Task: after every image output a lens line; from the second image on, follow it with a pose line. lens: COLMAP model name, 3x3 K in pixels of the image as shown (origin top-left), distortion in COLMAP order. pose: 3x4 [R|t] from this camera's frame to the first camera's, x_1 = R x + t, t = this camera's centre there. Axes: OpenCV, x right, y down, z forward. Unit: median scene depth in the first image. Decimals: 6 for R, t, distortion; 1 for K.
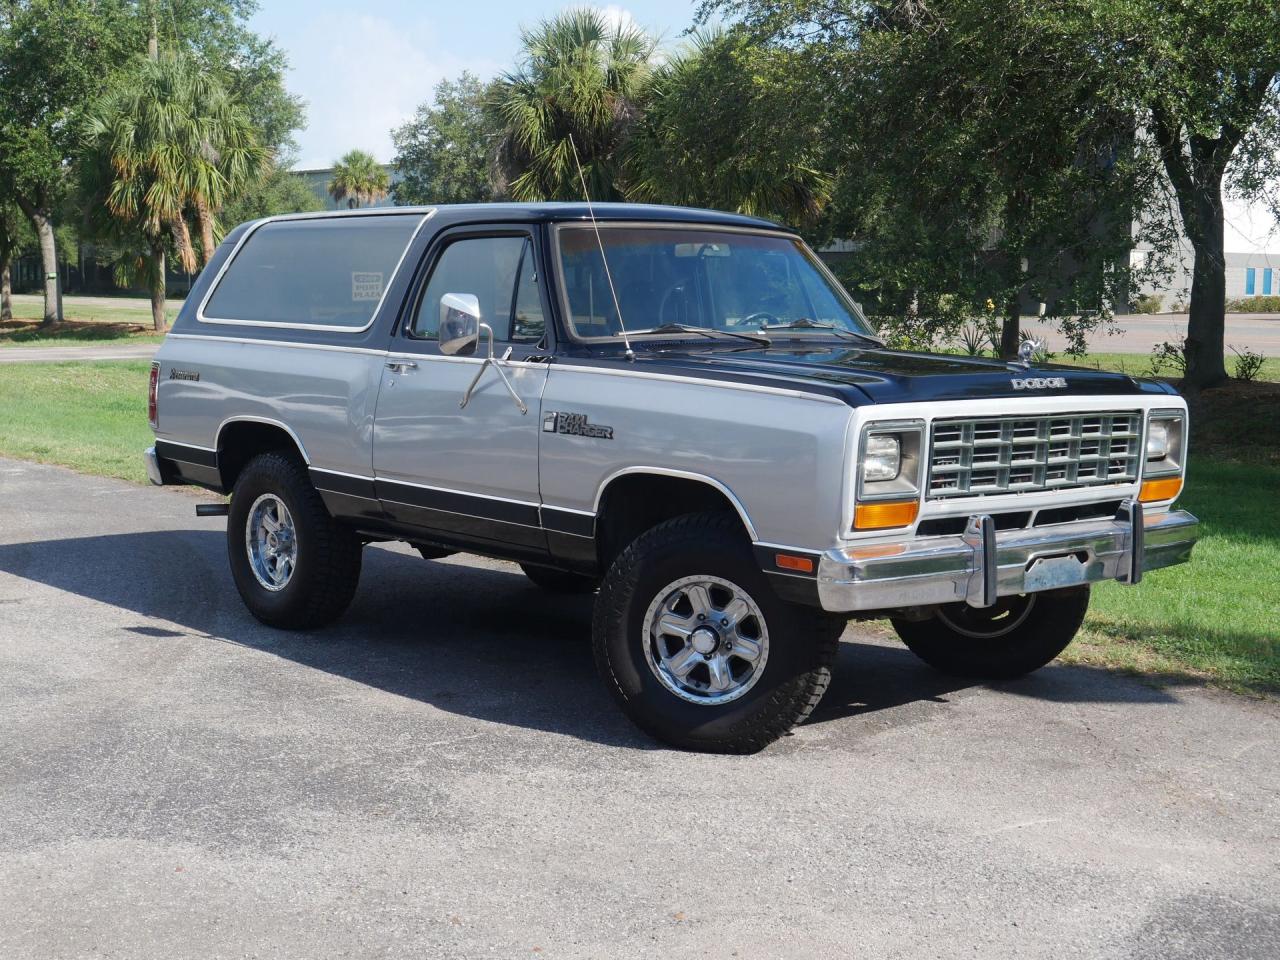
lens RADIAL K [[1938.7, 0, 631.9], [0, 1938.7, 477.9], [0, 0, 1]] dist [0.000329, -0.045879]
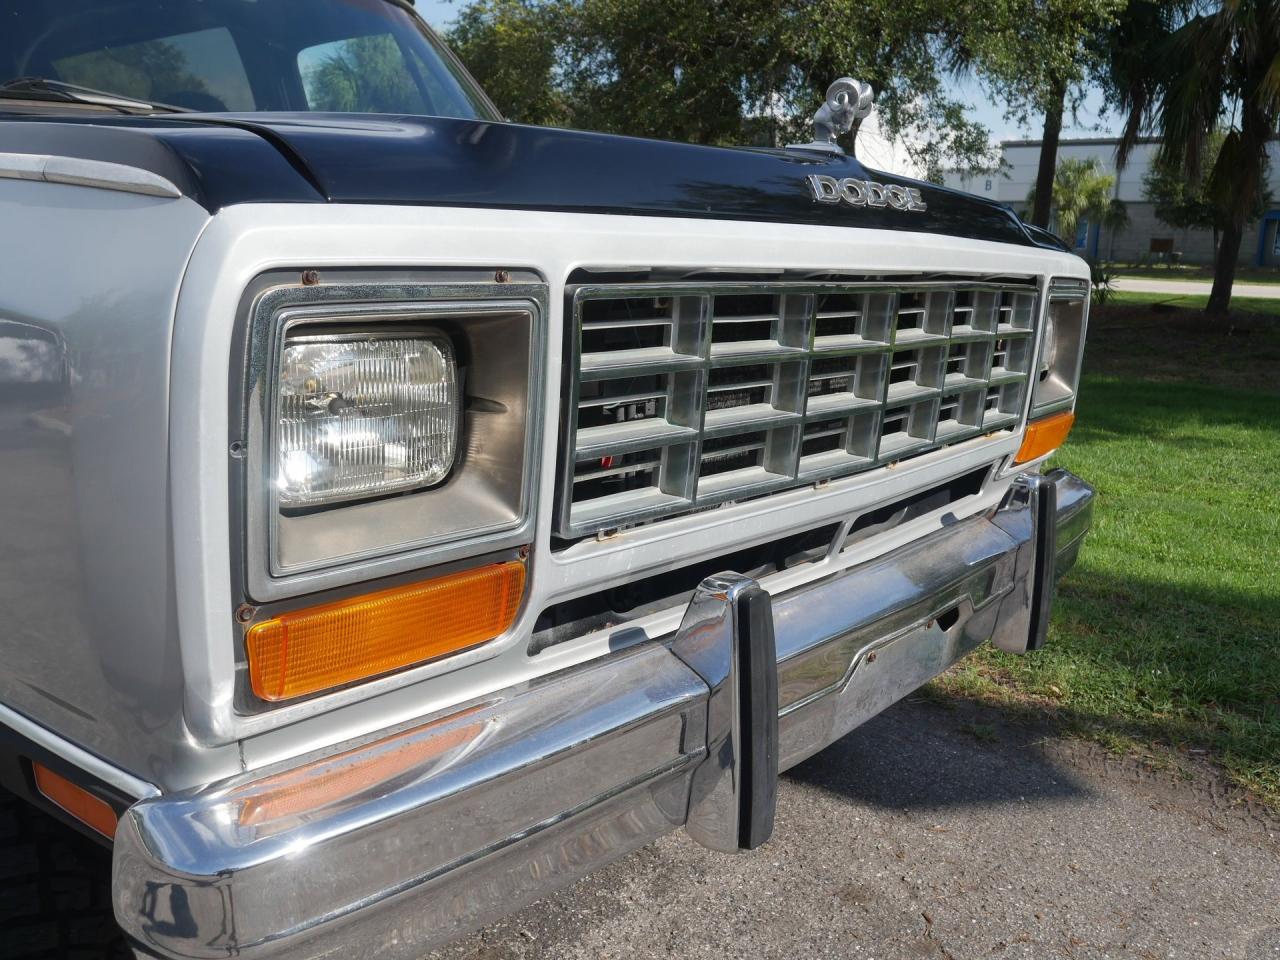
lens RADIAL K [[1067.6, 0, 640.0], [0, 1067.6, 480.0], [0, 0, 1]] dist [-0.021813, -0.004735]
pose [[0.989447, -0.017773, 0.143804, 0.115213], [0.000710, 0.993032, 0.117845, -0.015122], [-0.144896, -0.116500, 0.982565, 0.684096]]
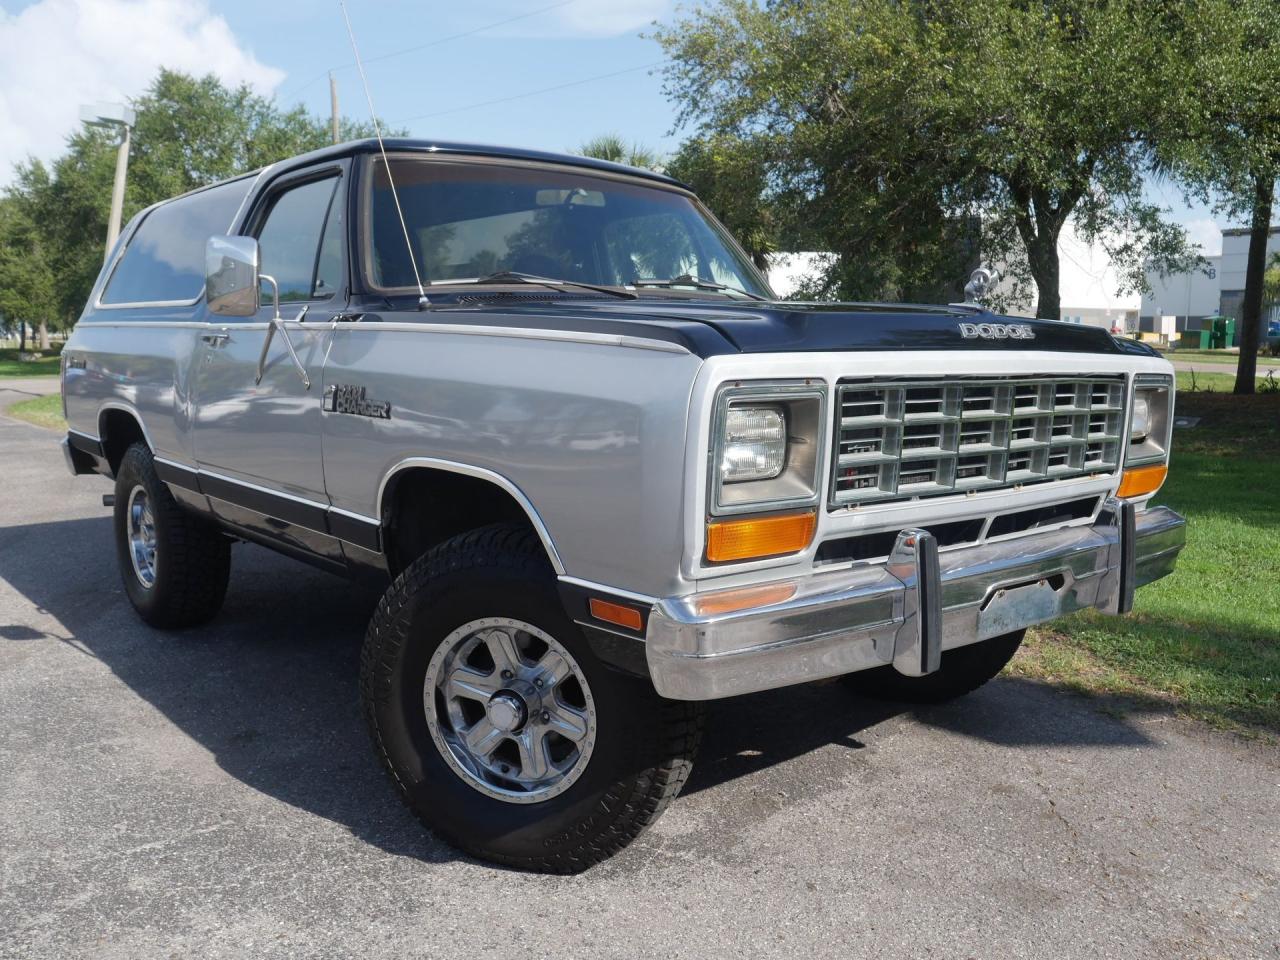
lens RADIAL K [[1093.8, 0, 653.9], [0, 1093.8, 482.1], [0, 0, 1]] dist [-0.008150, -0.010984]
pose [[0.999658, -0.007049, -0.025194, 0.085060], [0.007706, 0.999630, 0.026092, -0.005832], [0.025001, -0.026278, 0.999342, 0.527617]]
